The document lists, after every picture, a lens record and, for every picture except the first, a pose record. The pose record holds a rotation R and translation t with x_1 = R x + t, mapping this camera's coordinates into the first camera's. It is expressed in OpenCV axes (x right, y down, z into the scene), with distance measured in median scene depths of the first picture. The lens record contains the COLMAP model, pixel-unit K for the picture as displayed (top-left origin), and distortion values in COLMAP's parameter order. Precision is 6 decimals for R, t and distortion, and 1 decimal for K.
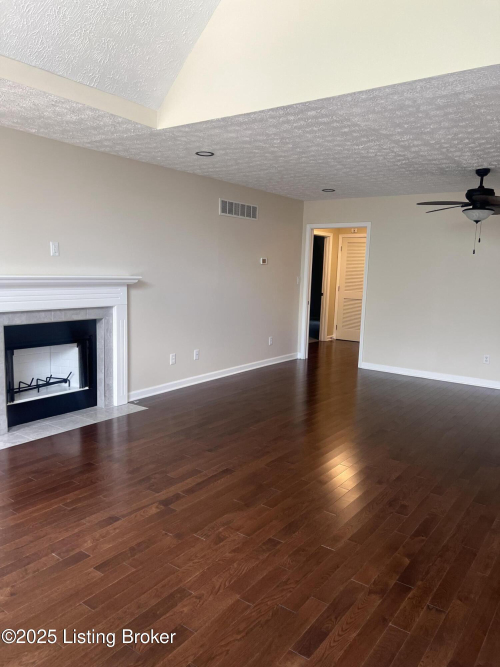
lens RADIAL K [[497.8, 0, 245.8], [0, 497.8, 332.4], [0, 0, 1]] dist [0.011738, -0.026794]
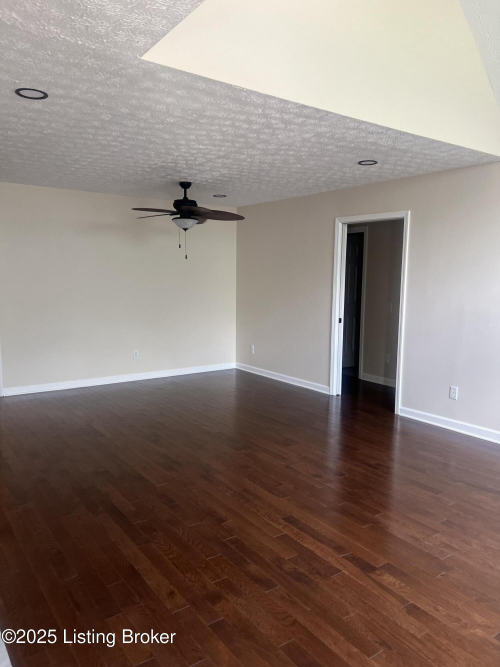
lens RADIAL K [[497.8, 0, 247.2], [0, 497.8, 335.1], [0, 0, 1]] dist [0.011738, -0.026794]
pose [[0.332790, -0.144358, 0.931886, -0.600265], [0.133014, 0.985519, 0.105165, -0.097482], [-0.933573, 0.088956, 0.347173, 0.551380]]
